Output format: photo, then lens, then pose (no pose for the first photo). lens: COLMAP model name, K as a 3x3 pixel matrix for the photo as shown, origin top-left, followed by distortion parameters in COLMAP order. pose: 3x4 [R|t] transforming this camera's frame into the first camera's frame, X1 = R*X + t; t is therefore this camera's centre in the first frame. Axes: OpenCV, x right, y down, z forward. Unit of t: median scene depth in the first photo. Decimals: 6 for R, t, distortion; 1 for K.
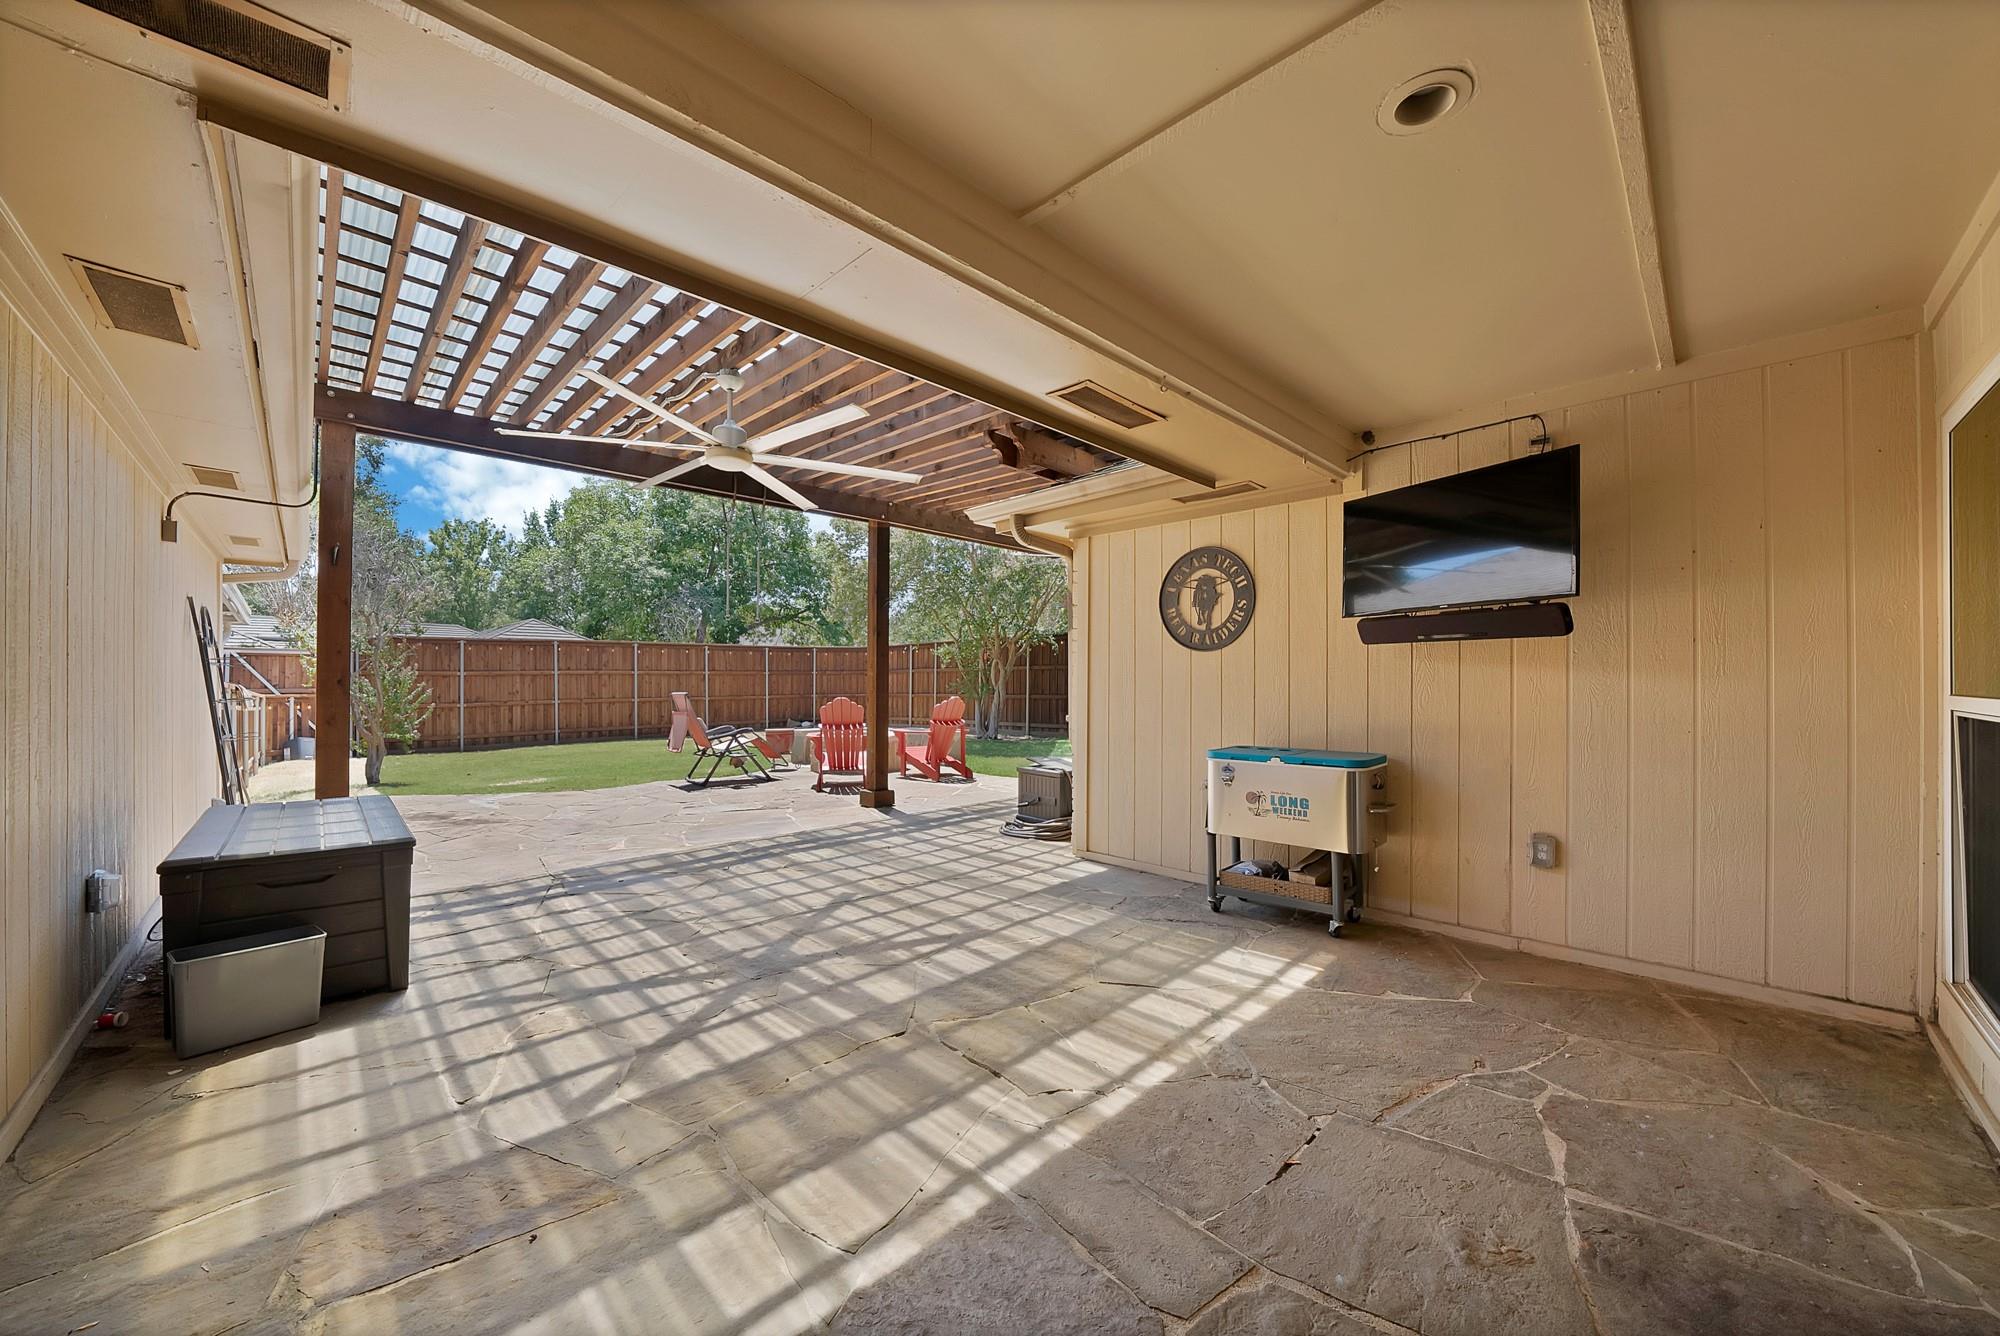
lens RADIAL K [[685.2, 0, 1000.0], [0, 685.2, 668.0], [0, 0, 1]] dist [-0.000823, -0.000067]
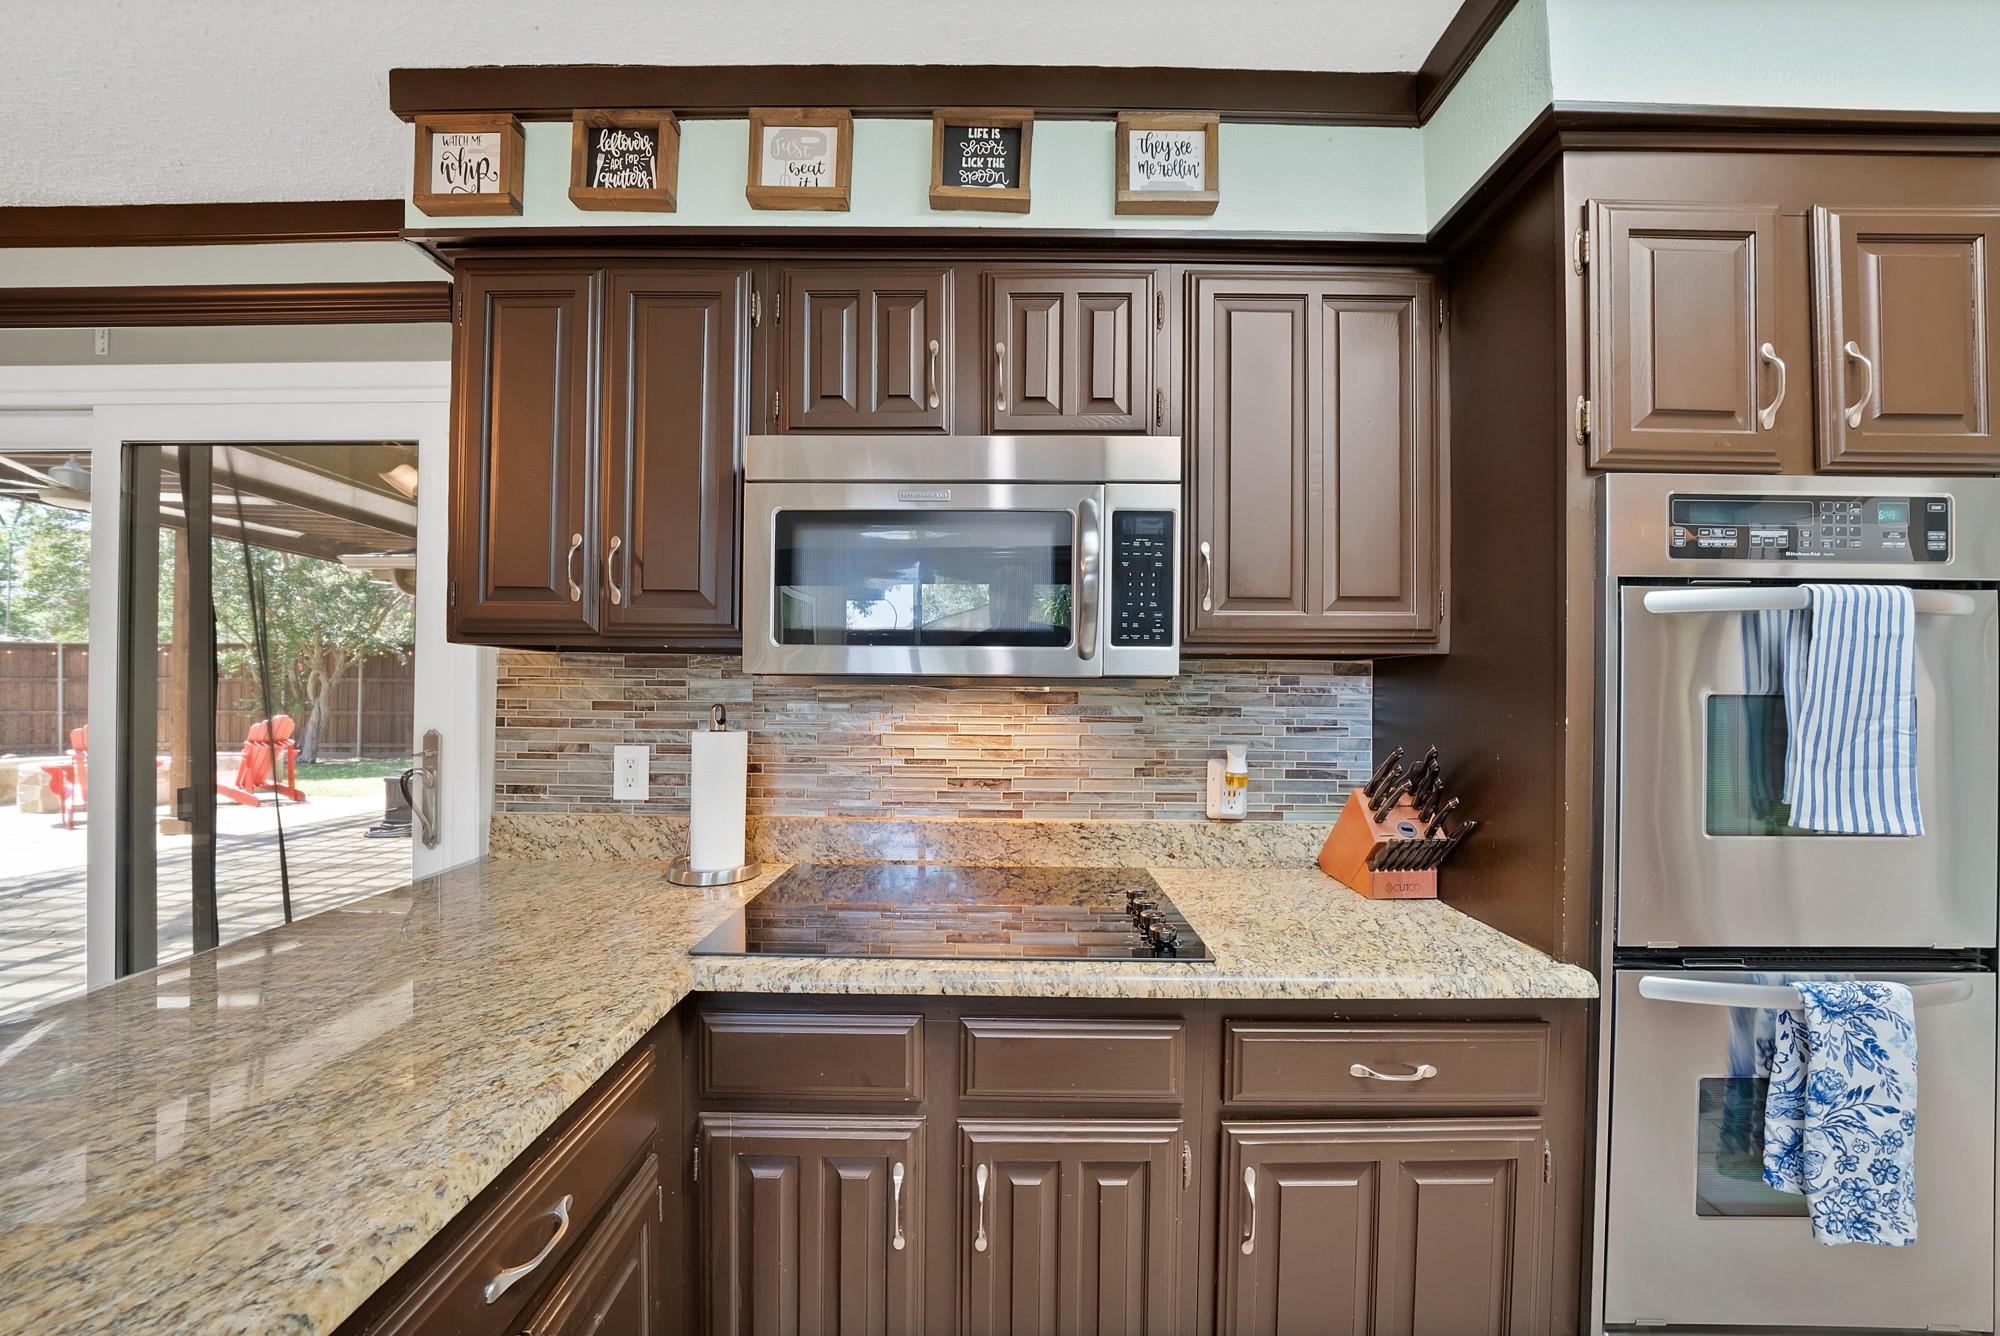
lens RADIAL K [[746.9, 0, 990.6], [0, 746.9, 686.8], [0, 0, 1]] dist [-0.001246, -0.000100]
pose [[0.709915, 0.019984, 0.704004, -0.093050], [-0.031864, 0.999485, 0.003760, -0.032085], [-0.703566, -0.025101, 0.710186, -0.406550]]
